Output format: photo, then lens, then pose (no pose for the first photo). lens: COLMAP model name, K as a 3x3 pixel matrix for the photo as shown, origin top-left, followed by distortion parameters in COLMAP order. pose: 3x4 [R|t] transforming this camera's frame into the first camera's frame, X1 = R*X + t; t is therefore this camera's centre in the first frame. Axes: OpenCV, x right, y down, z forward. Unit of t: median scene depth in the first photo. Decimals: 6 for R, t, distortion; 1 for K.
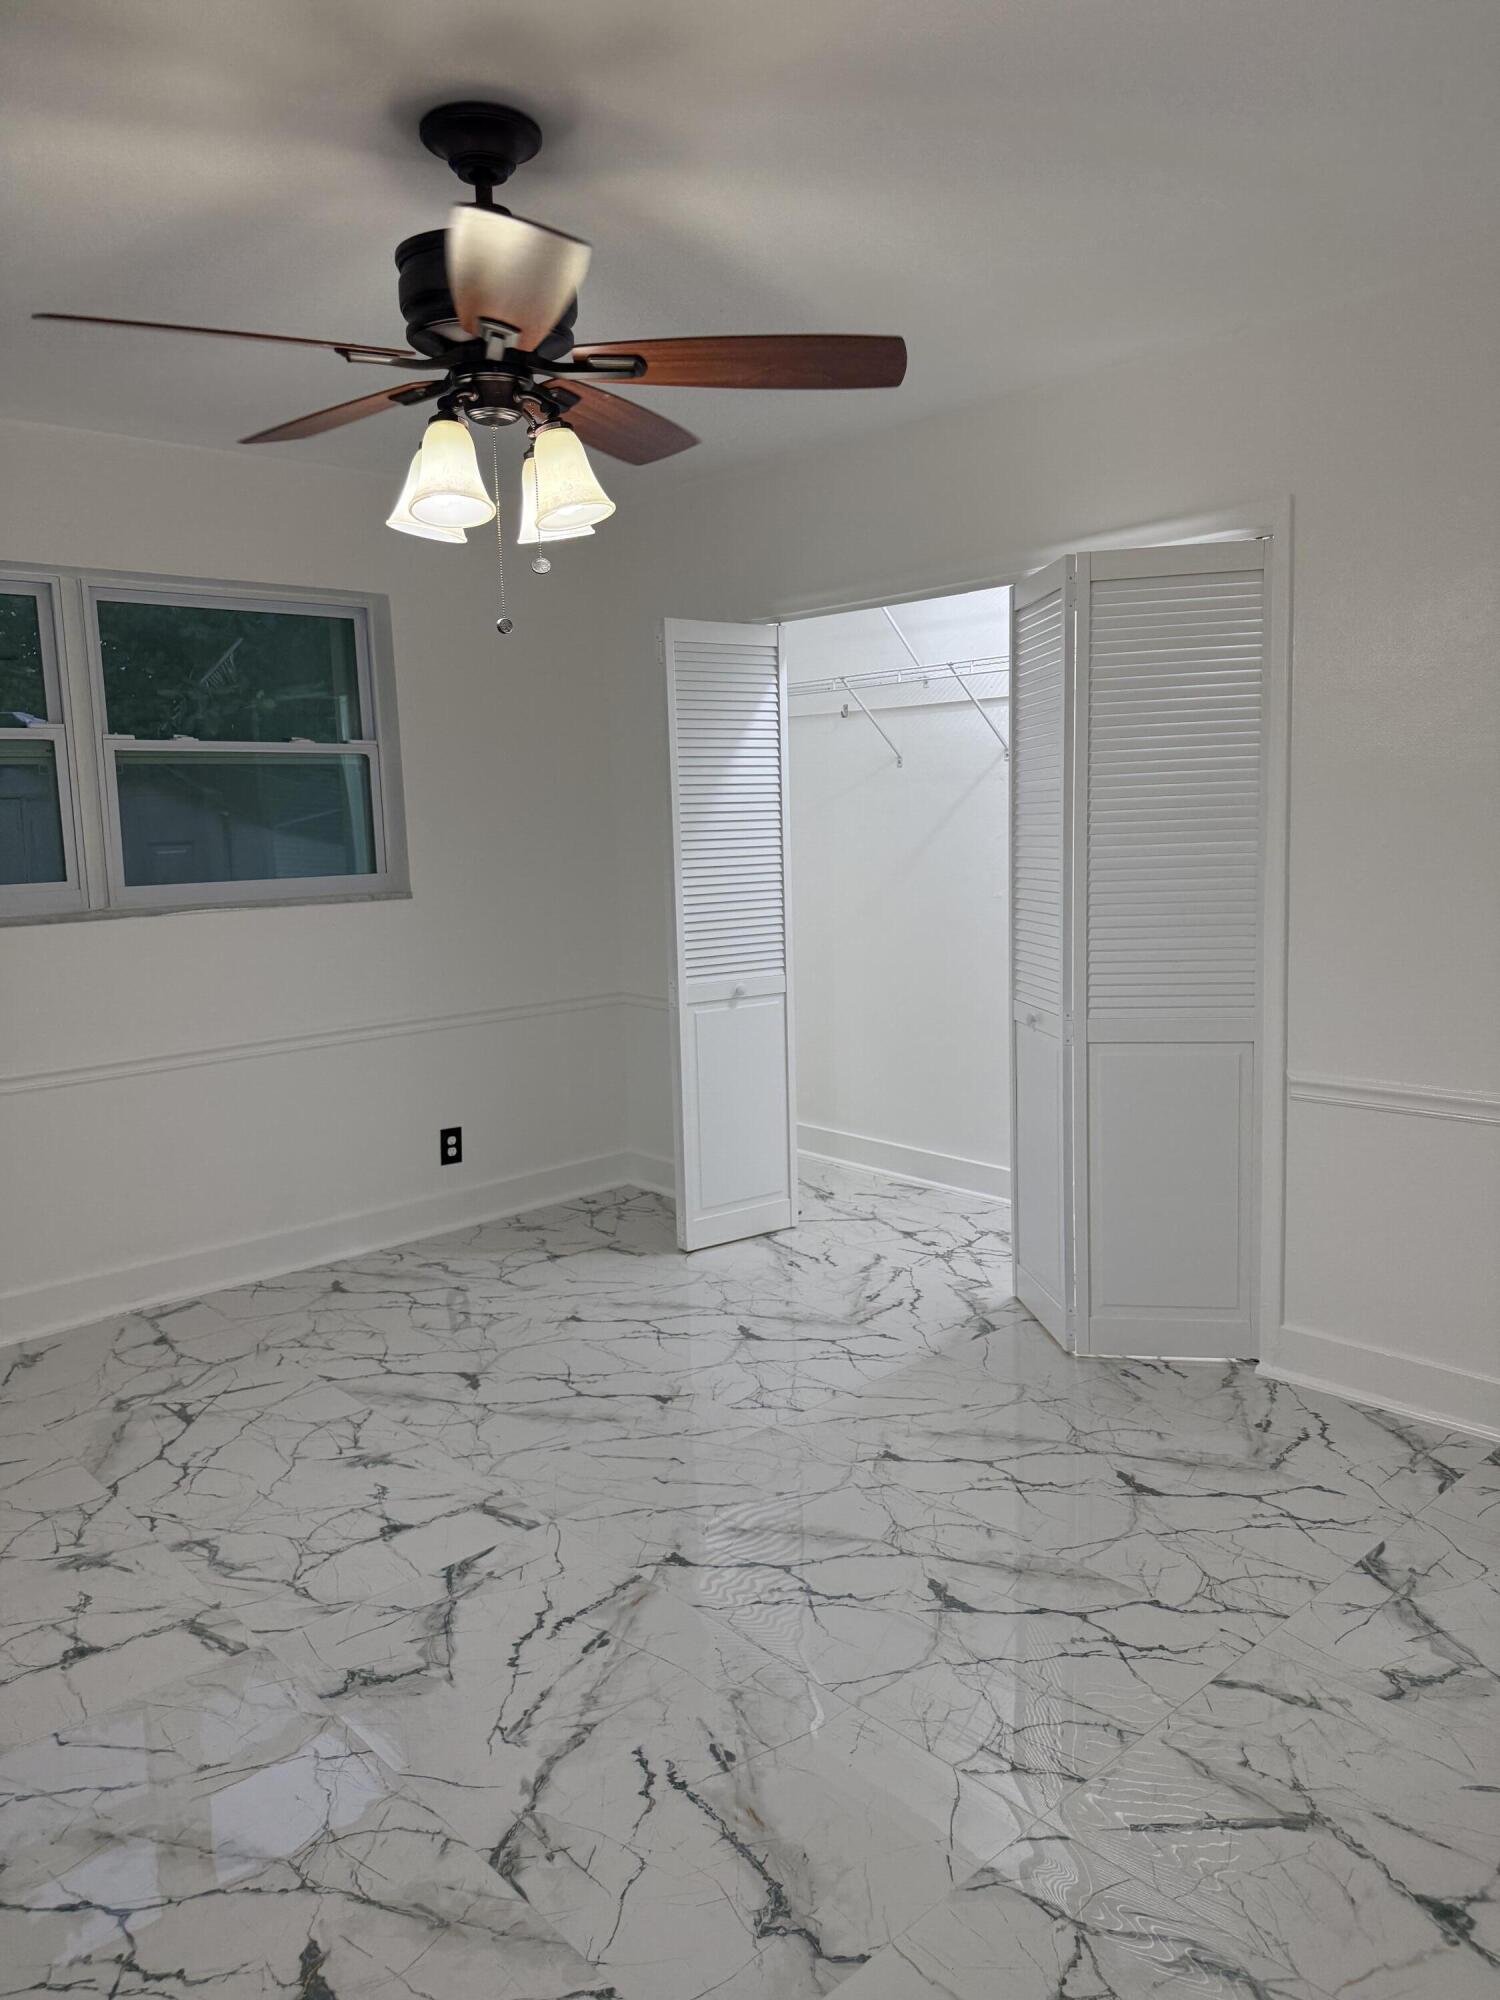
lens RADIAL K [[1432.4, 0, 744.6], [0, 1432.4, 979.0], [0, 0, 1]] dist [-0.003696, -0.006379]
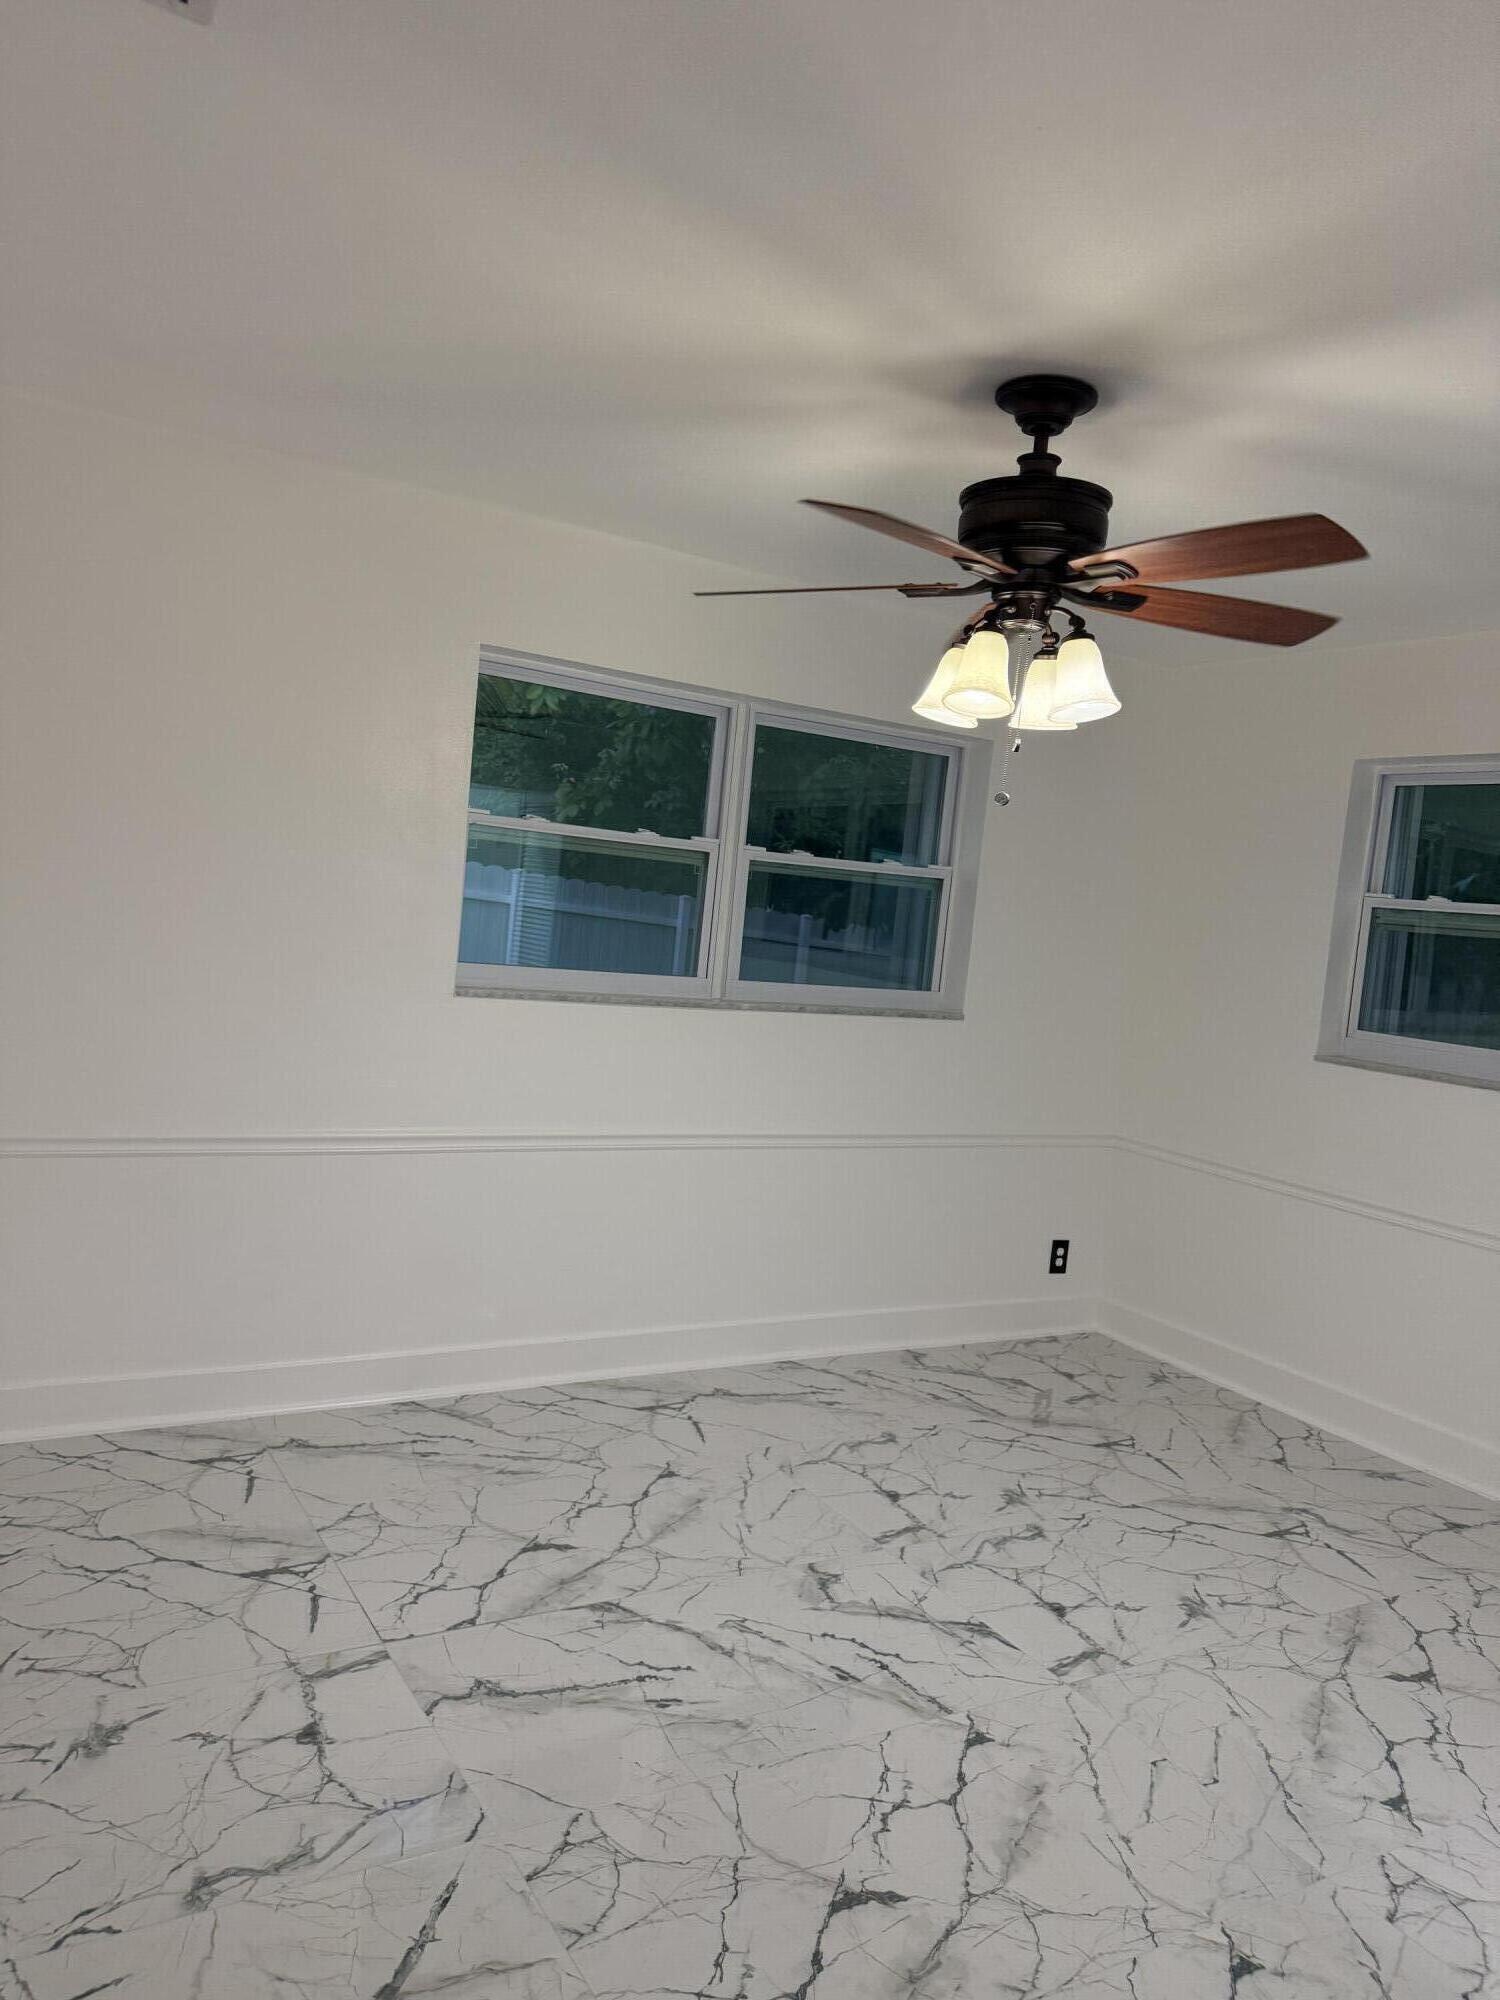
lens RADIAL K [[1426.3, 0, 748.4], [0, 1426.3, 1001.5], [0, 0, 1]] dist [-0.003425, 0.004812]
pose [[-0.185459, 0.089557, -0.978563, 1.023837], [-0.218364, 0.967183, 0.129900, -0.195204], [0.958083, 0.237774, -0.159816, 1.030691]]
